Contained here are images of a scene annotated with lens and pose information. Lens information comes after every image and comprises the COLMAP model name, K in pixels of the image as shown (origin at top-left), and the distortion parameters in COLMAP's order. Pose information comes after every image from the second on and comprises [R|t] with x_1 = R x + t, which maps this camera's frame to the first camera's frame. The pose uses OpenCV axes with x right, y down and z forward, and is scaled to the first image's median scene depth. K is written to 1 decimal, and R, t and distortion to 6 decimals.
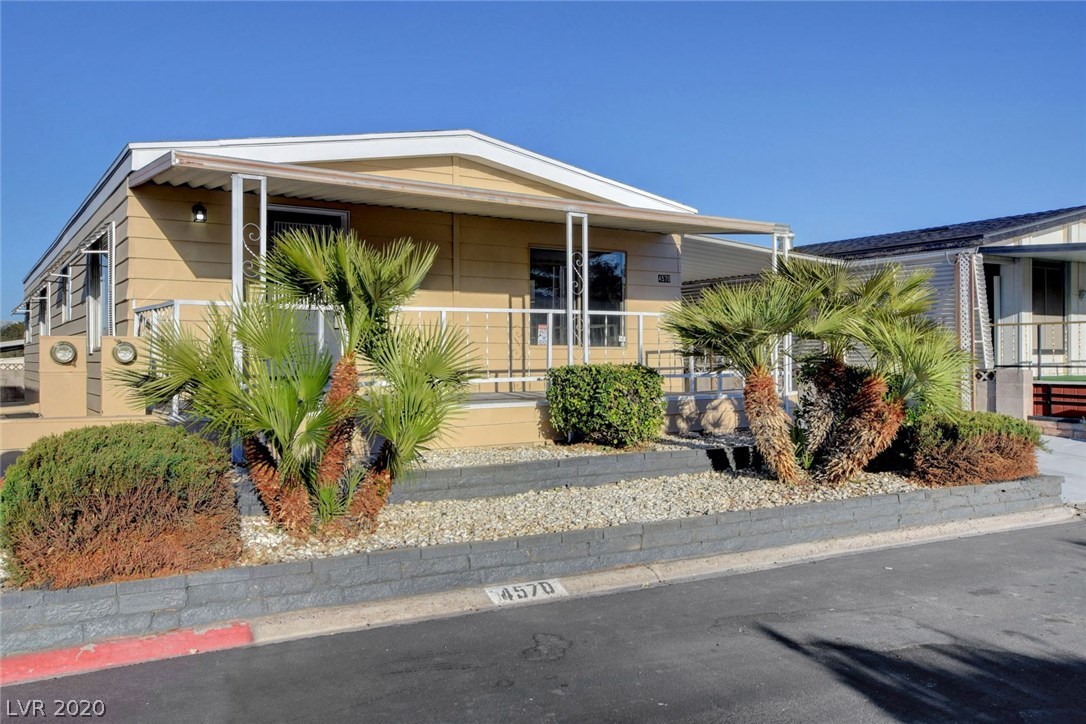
lens RADIAL K [[893.5, 0, 542.2], [0, 893.5, 360.2], [0, 0, 1]] dist [0.047253, 0.002160]
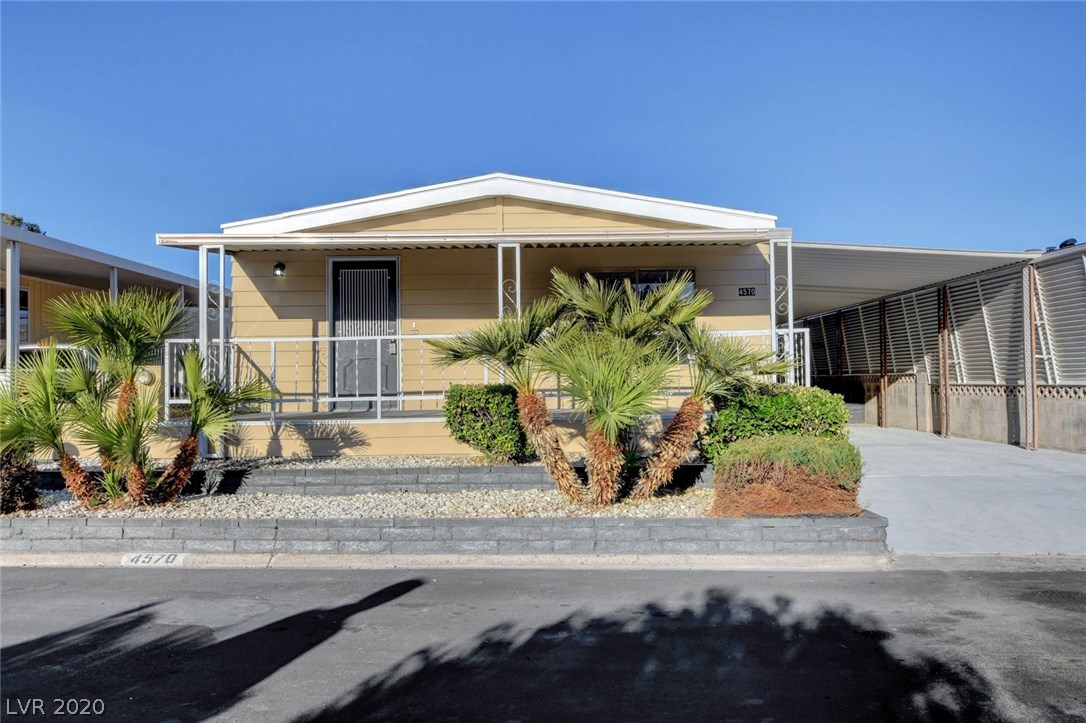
lens RADIAL K [[893.5, 0, 539.4], [0, 893.5, 361.0], [0, 0, 1]] dist [0.047253, 0.002160]
pose [[0.827959, -0.015960, -0.560561, 0.677228], [0.005252, 0.999772, -0.020708, 0.000250], [0.560764, 0.014201, 0.827854, 0.129656]]
